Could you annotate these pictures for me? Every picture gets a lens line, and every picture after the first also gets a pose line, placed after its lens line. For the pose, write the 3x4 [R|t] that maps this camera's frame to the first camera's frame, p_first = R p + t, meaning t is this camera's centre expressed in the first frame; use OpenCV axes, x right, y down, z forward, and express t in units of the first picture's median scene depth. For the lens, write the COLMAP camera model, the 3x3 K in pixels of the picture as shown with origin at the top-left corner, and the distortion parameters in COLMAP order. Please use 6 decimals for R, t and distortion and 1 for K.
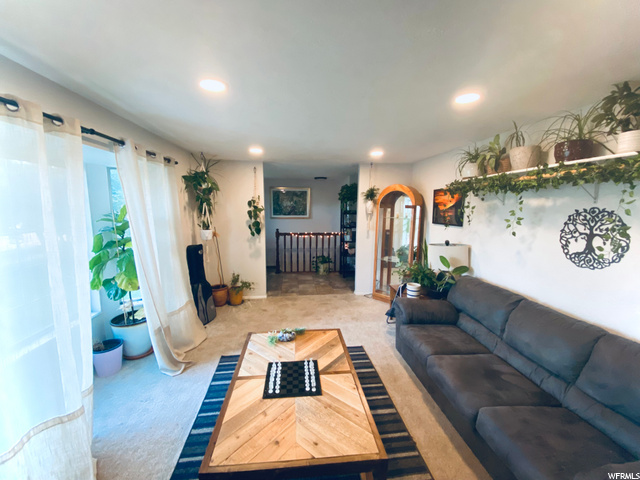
lens RADIAL K [[263.0, 0, 320.0], [0, 263.0, 240.0], [0, 0, 1]] dist [0.002003, -0.011294]
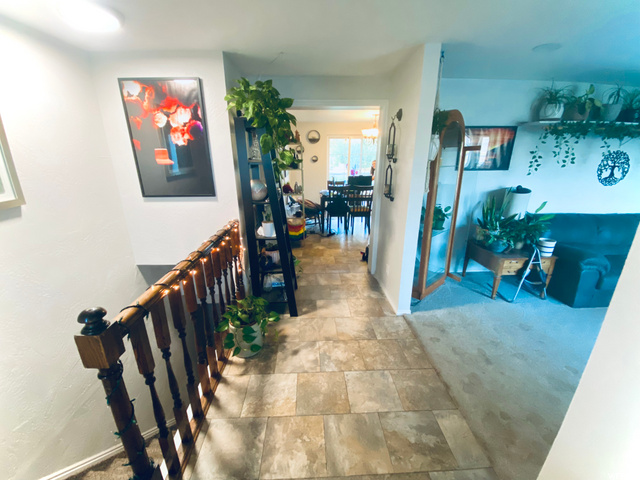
lens RADIAL K [[263.0, 0, 320.0], [0, 263.0, 240.0], [0, 0, 1]] dist [0.002003, -0.011294]
pose [[0.053811, -0.312823, 0.948286, -0.832224], [0.130720, 0.943696, 0.303891, -0.317256], [-0.989958, 0.107607, 0.091674, 2.655943]]
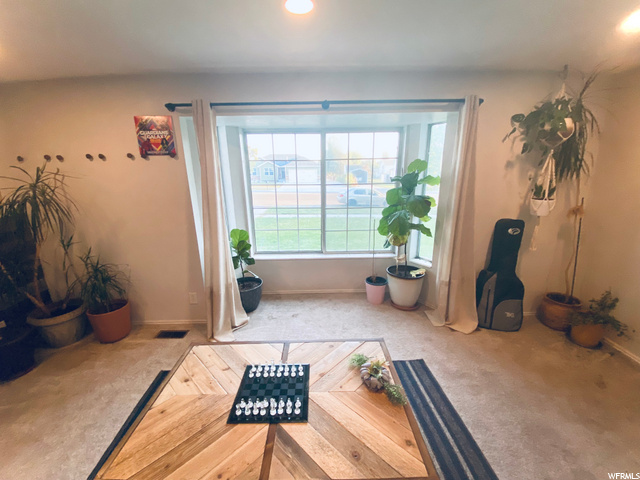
lens RADIAL K [[263.0, 0, 320.0], [0, 263.0, 240.0], [0, 0, 1]] dist [0.002003, -0.011294]
pose [[-0.096875, 0.253437, -0.962489, 0.436828], [-0.111878, 0.958136, 0.263551, -0.093897], [0.988989, 0.133213, -0.064465, 0.975260]]
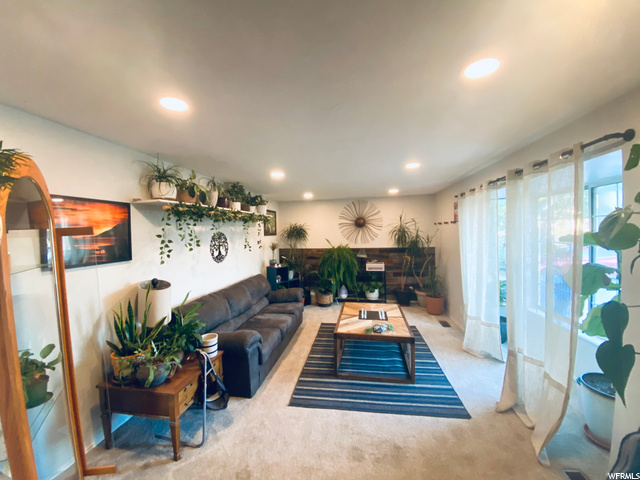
lens RADIAL K [[263.0, 0, 320.0], [0, 263.0, 240.0], [0, 0, 1]] dist [0.002003, -0.011294]
pose [[-0.962326, 0.007430, 0.271797, -0.225467], [0.051573, 0.986467, 0.155635, -0.307695], [-0.266963, 0.163789, -0.949686, 2.478511]]
